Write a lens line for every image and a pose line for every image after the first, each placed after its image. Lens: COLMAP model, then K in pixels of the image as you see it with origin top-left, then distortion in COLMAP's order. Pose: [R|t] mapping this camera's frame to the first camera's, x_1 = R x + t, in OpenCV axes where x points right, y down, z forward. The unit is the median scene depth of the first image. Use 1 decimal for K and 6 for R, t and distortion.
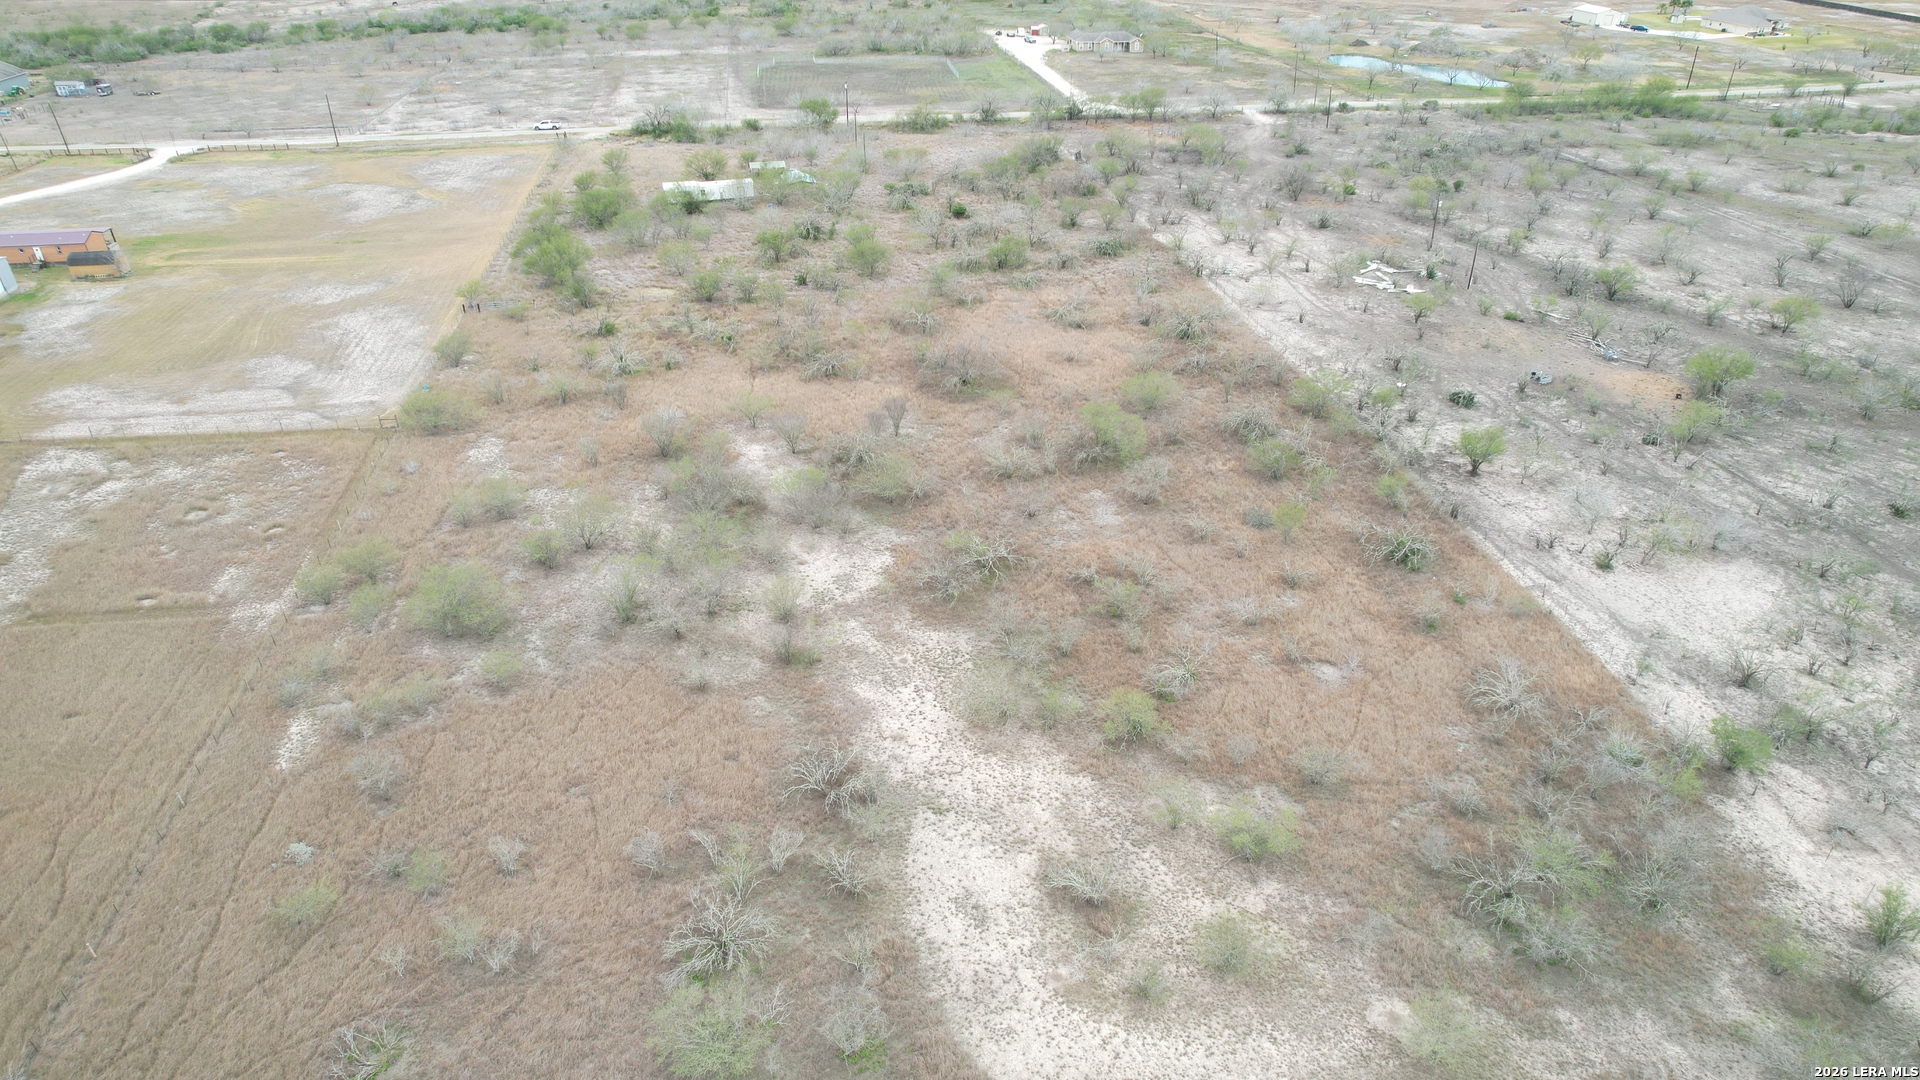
lens RADIAL K [[1212.6, 0, 960.0], [0, 1212.6, 540.0], [0, 0, 1]] dist [-0.077458, 0.066898]
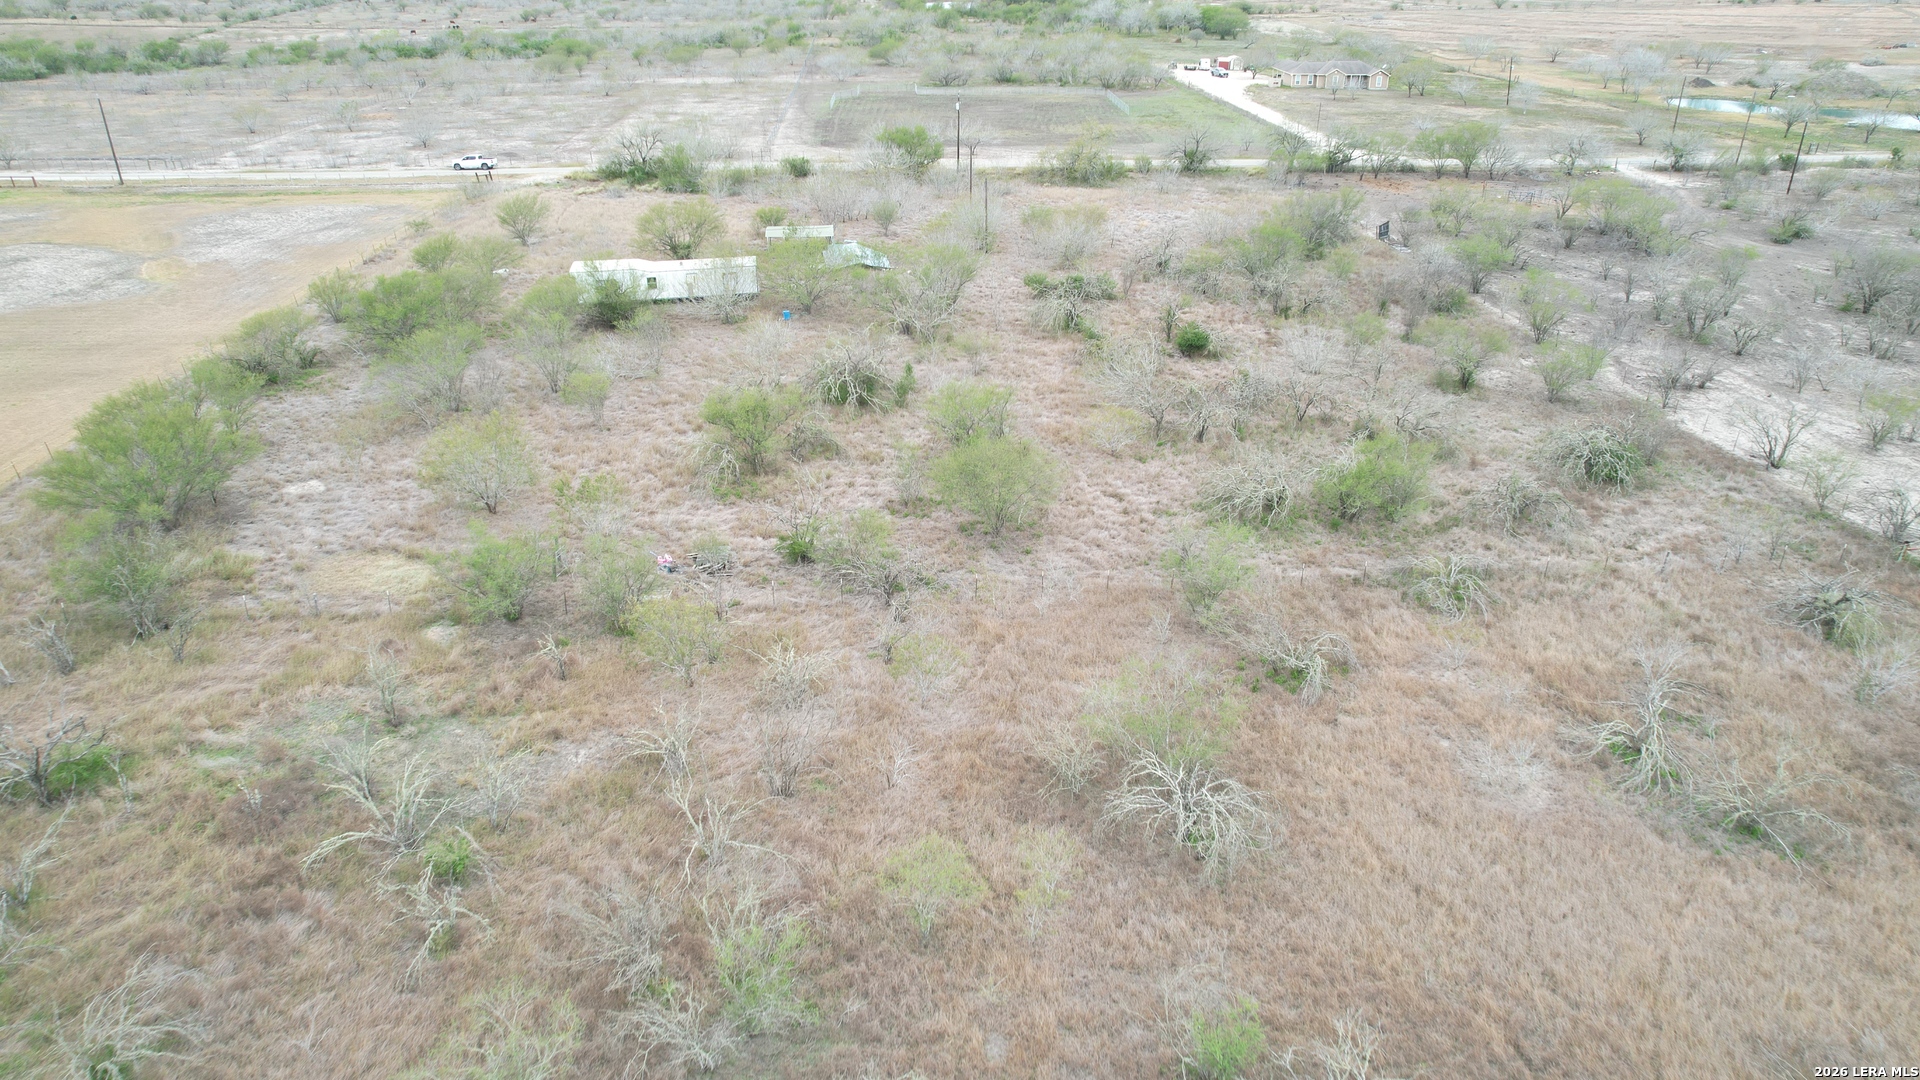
lens RADIAL K [[1212.6, 0, 960.0], [0, 1212.6, 540.0], [0, 0, 1]] dist [-0.077458, 0.066898]
pose [[0.995727, 0.043102, -0.081670, -0.038104], [-0.048043, 0.997070, -0.059532, -0.136192], [0.078865, 0.063201, 0.994880, 0.446126]]
